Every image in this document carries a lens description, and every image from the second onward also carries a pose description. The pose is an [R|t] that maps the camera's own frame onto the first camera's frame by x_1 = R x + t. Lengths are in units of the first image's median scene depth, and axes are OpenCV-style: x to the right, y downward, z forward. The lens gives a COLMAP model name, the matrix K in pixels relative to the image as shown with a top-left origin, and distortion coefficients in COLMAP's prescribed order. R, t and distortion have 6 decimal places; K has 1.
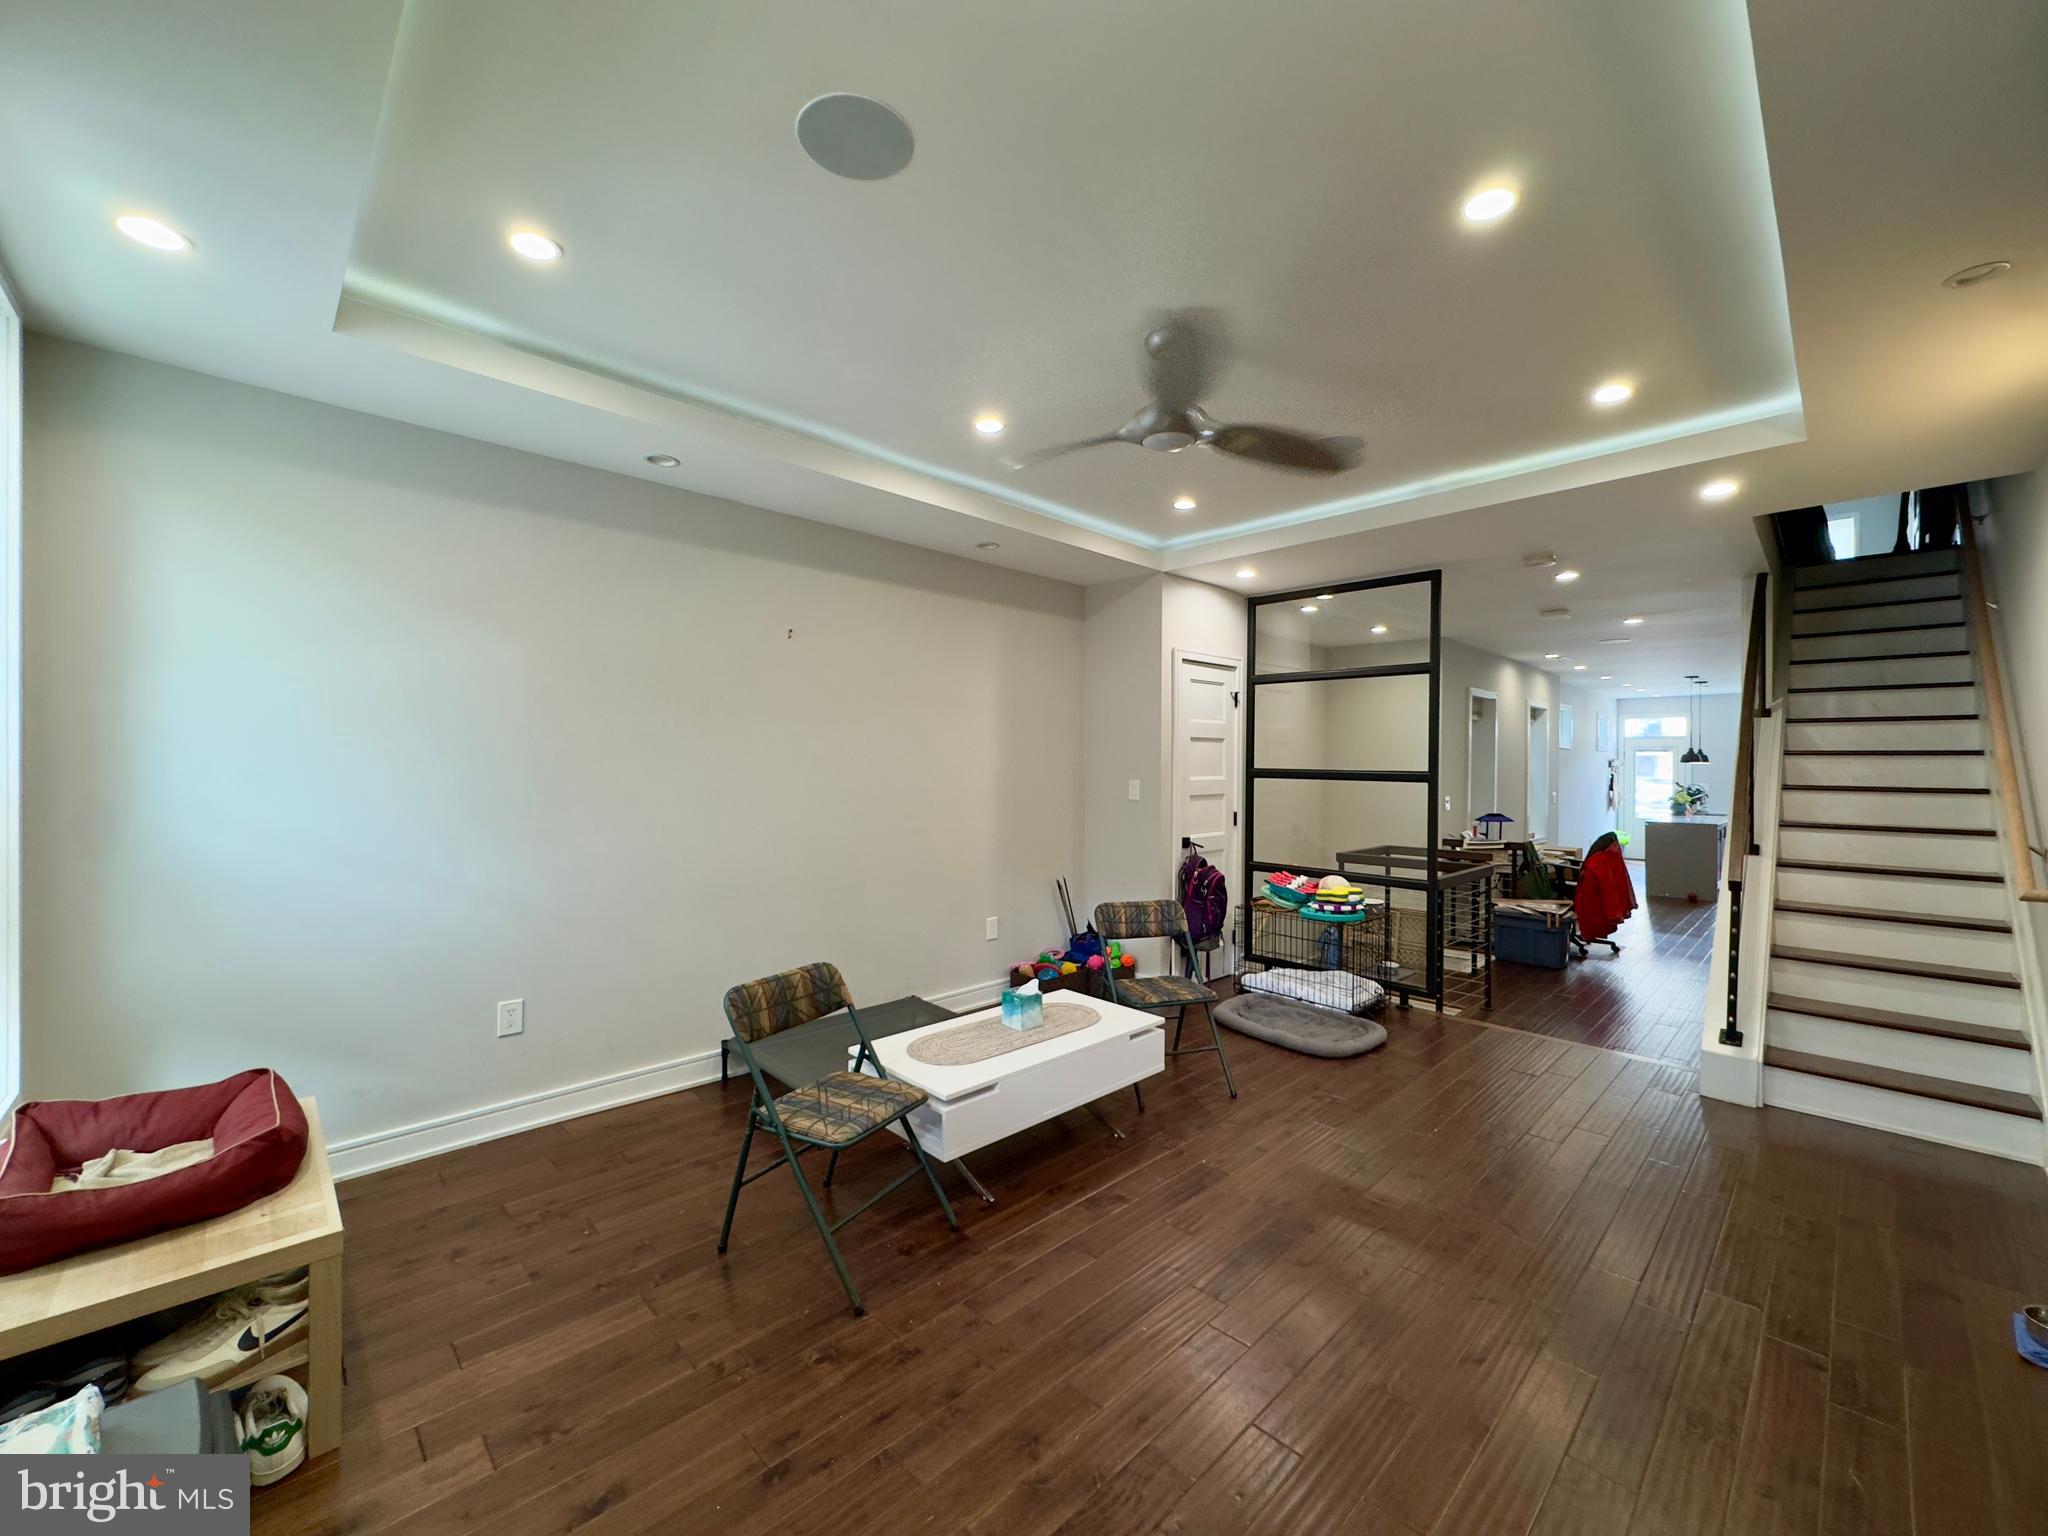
lens RADIAL K [[818.4, 0, 1021.4], [0, 818.4, 758.0], [0, 0, 1]] dist [-0.007038, 0.000557]
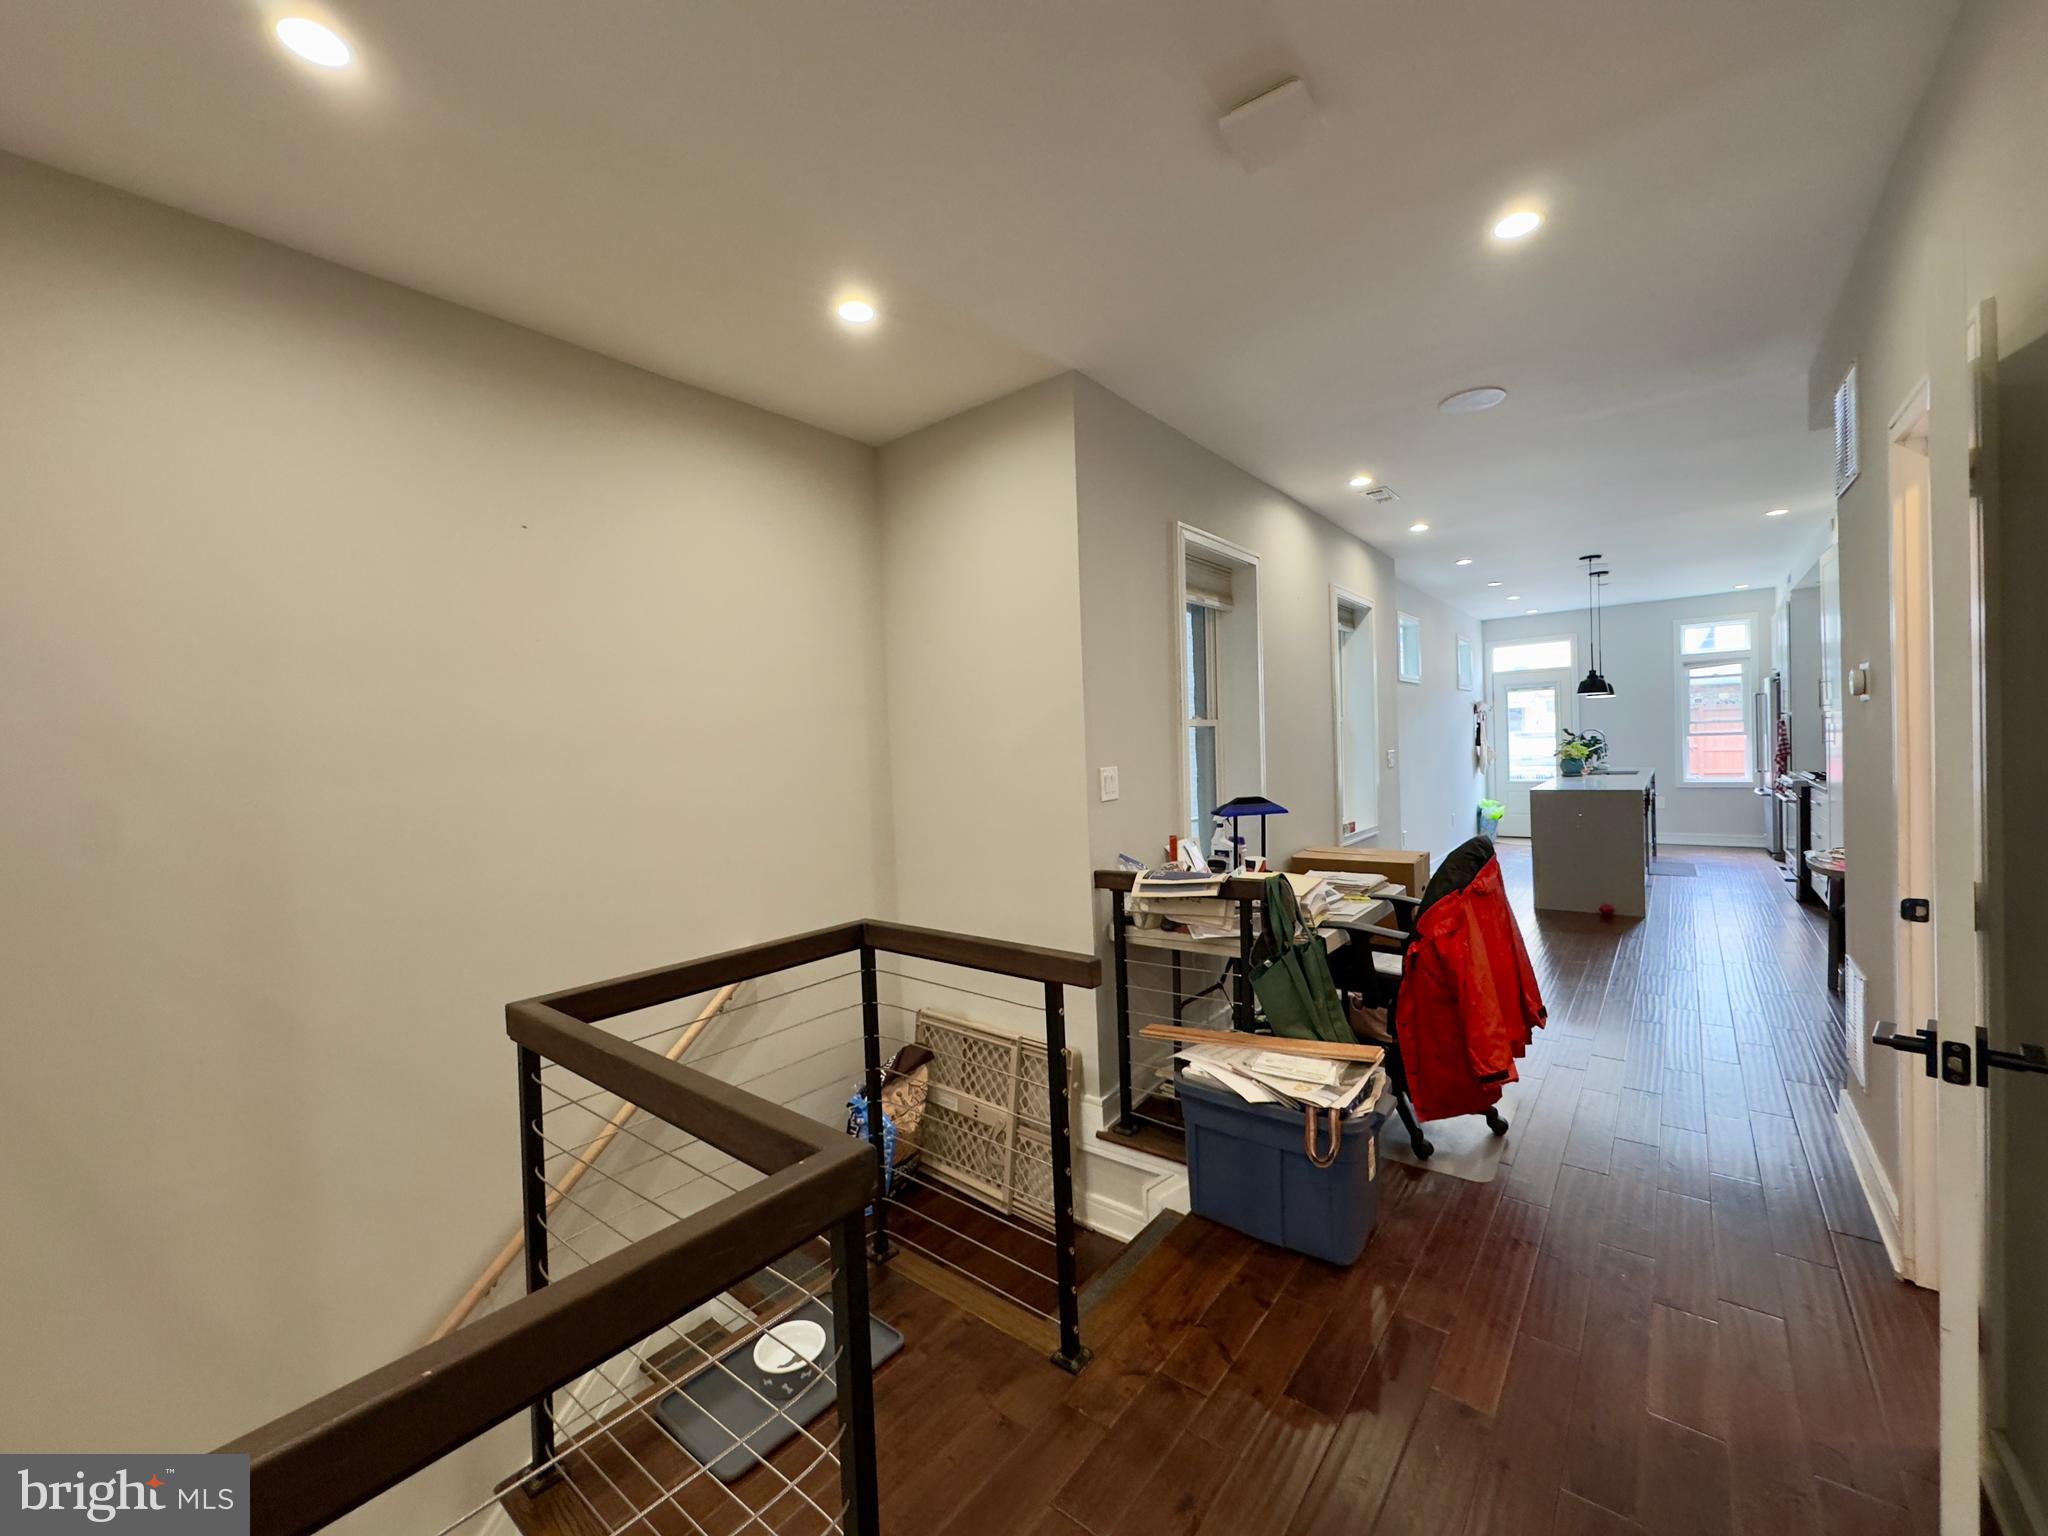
lens RADIAL K [[818.4, 0, 1021.4], [0, 818.4, 758.0], [0, 0, 1]] dist [-0.007038, 0.000557]
pose [[0.992332, -0.045704, 0.114843, 0.329298], [0.043377, 0.998801, 0.022683, 0.023898], [-0.115742, -0.017527, 0.993125, 0.453942]]
